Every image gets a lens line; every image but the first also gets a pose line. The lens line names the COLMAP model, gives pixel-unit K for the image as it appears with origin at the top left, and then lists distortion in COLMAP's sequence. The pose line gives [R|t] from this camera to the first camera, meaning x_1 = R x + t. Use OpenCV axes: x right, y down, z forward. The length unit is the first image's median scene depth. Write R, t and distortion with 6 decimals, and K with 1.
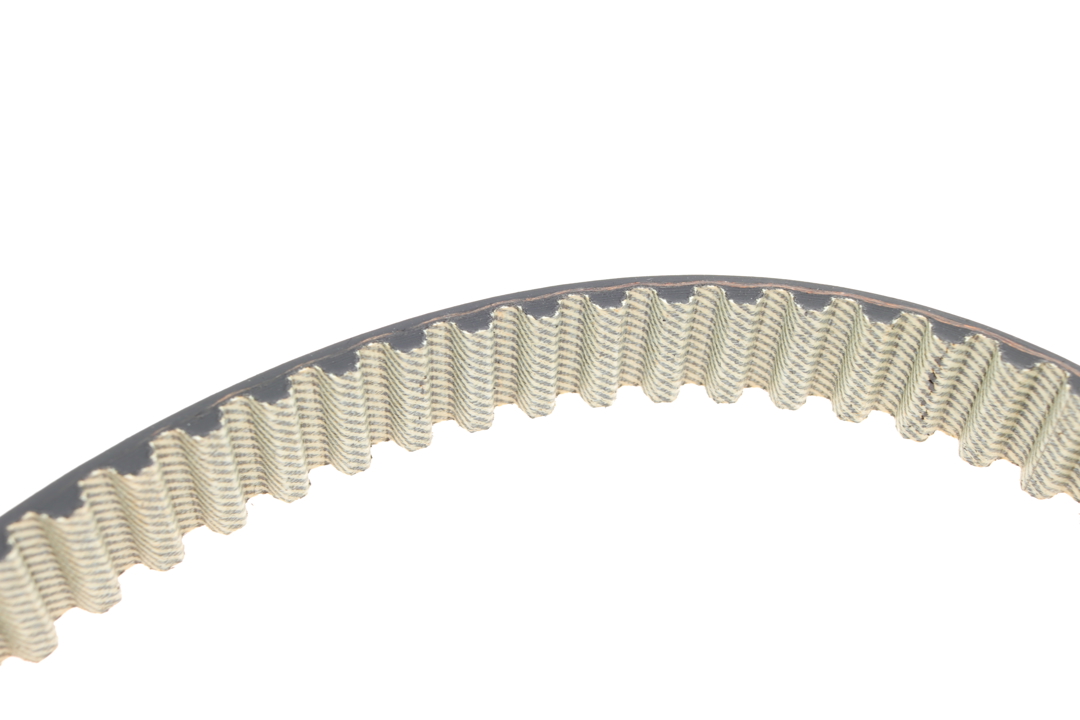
lens RADIAL K [[1221.6, 0, 542.5], [0, 1221.6, 364.2], [0, 0, 1]] dist [0.006087, 0.000000]
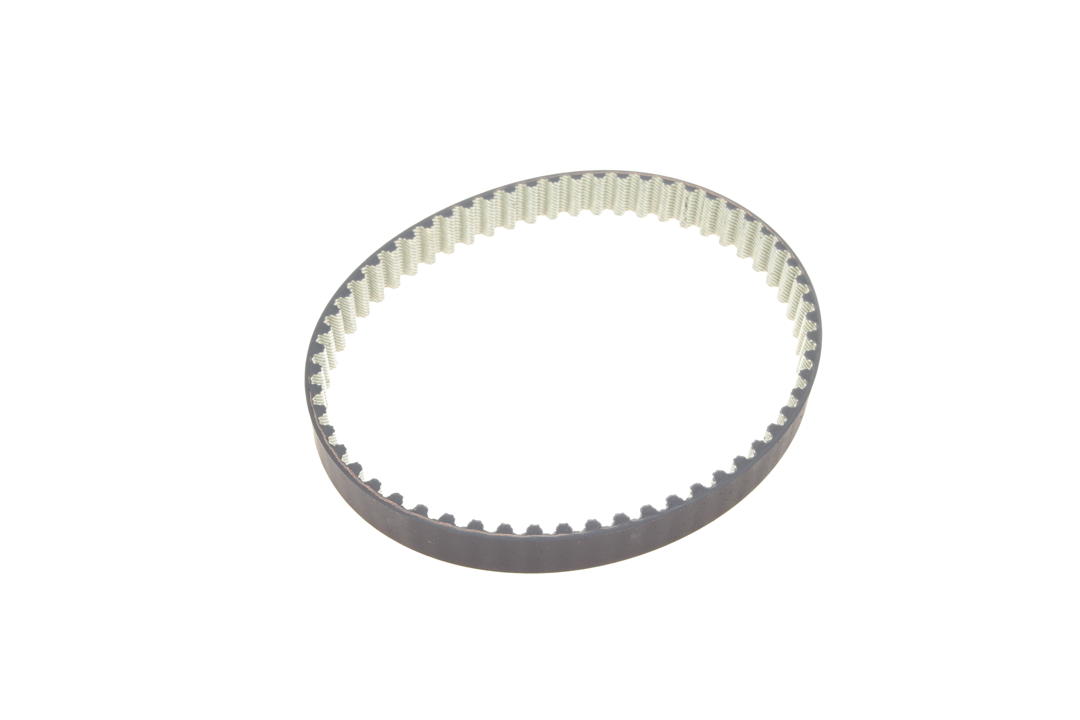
lens RADIAL K [[1221.6, 0, 536.1], [0, 1221.6, 353.6], [0, 0, 1]] dist [0.006087, 0.000000]
pose [[0.999857, 0.007003, -0.015395, 0.003823], [-0.006273, 0.998876, 0.046974, 0.233901], [0.015707, -0.046871, 0.998777, -1.970087]]
